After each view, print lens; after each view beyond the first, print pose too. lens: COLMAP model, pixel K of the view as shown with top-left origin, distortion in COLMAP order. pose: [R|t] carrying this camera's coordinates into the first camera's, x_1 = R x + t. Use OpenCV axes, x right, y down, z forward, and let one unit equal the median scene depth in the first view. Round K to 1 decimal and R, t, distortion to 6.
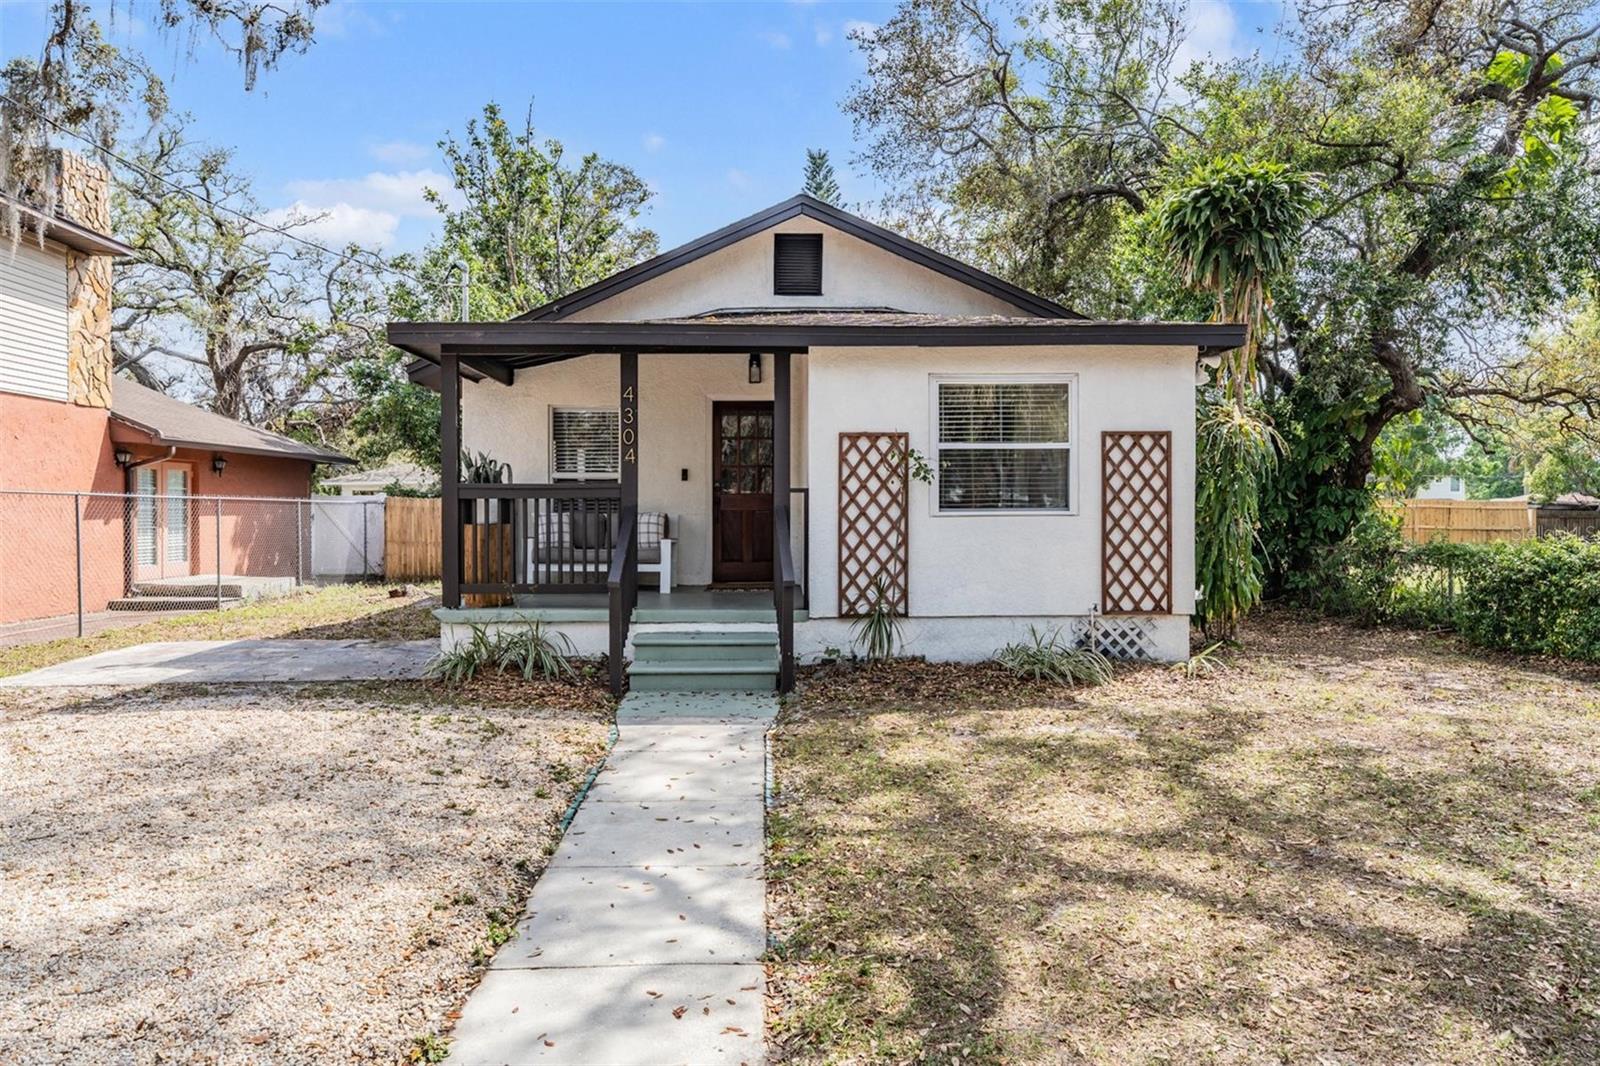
lens RADIAL K [[1005.1, 0, 803.1], [0, 1005.1, 528.1], [0, 0, 1]] dist [-0.003197, 0.000053]
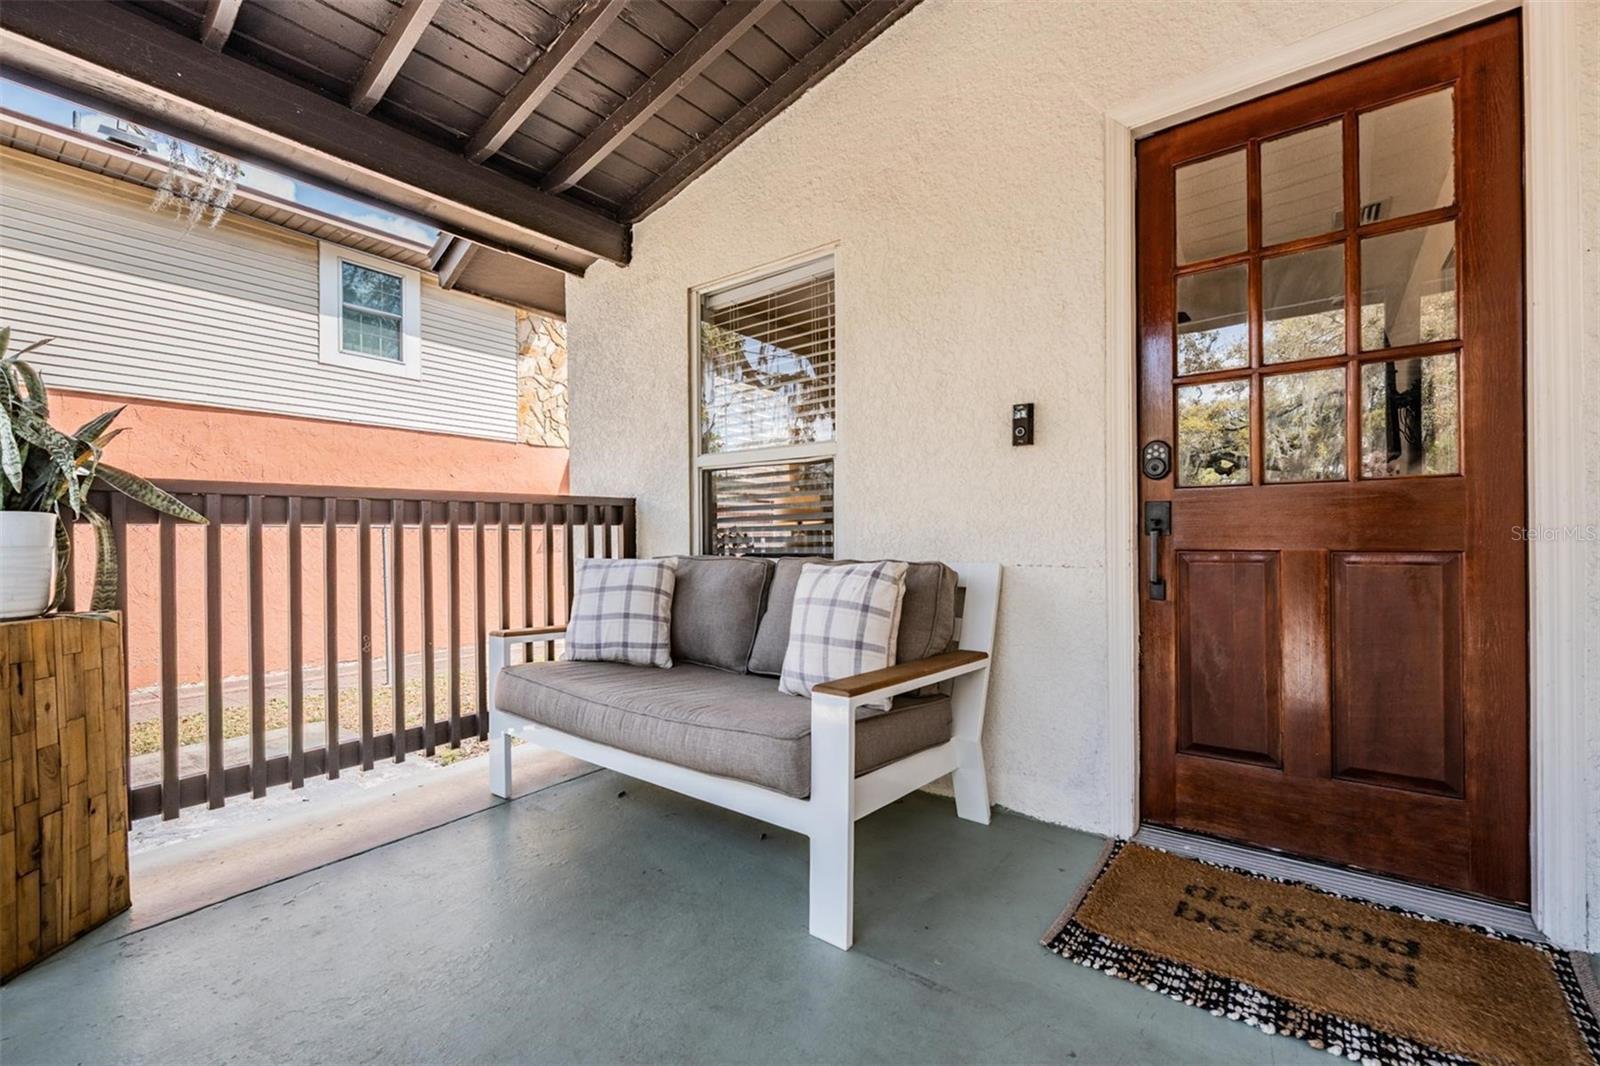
lens RADIAL K [[677.8, 0, 792.7], [0, 677.8, 539.9], [0, 0, 1]] dist [-0.003192, 0.000353]
pose [[0.760341, -0.003159, -0.649517, -0.048982], [-0.004477, 0.999939, -0.010104, -0.020809], [0.649509, 0.010590, 0.760280, 0.912134]]
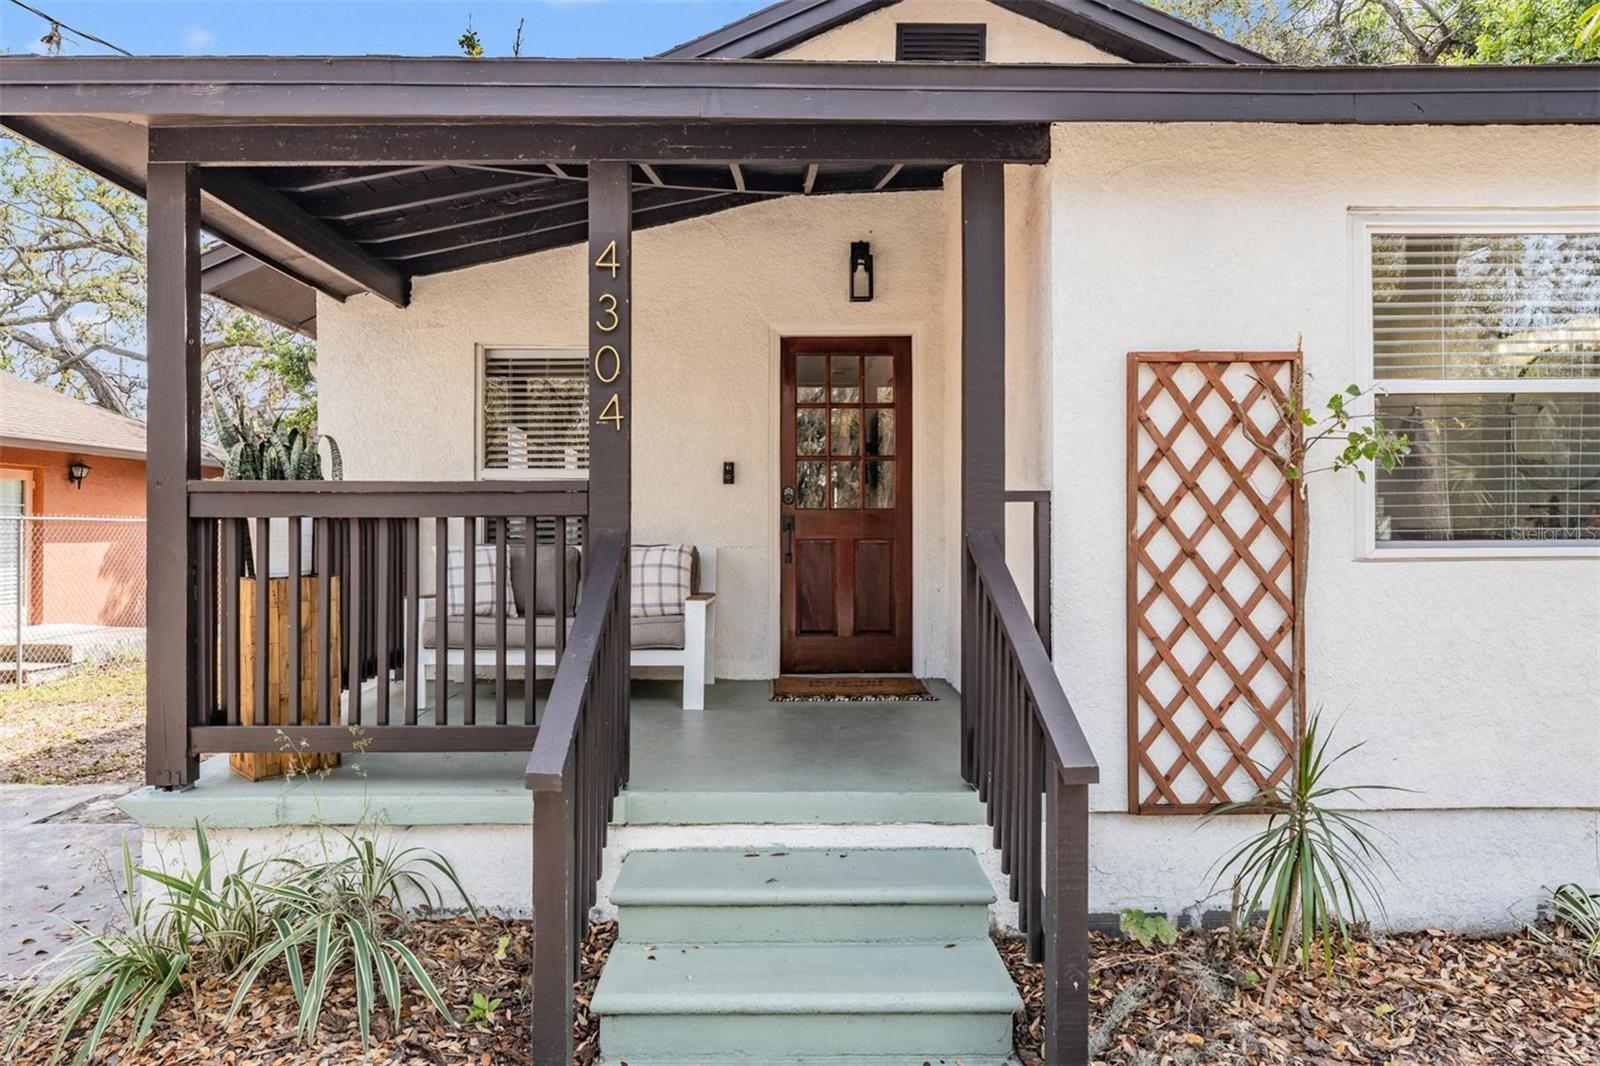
lens RADIAL K [[1005.1, 0, 793.8], [0, 1005.1, 533.8], [0, 0, 1]] dist [-0.003197, 0.000053]
pose [[0.999587, -0.000299, -0.028736, -0.076287], [-0.000123, 0.999892, -0.014685, -0.014366], [0.028737, 0.014682, 0.999479, 0.523308]]
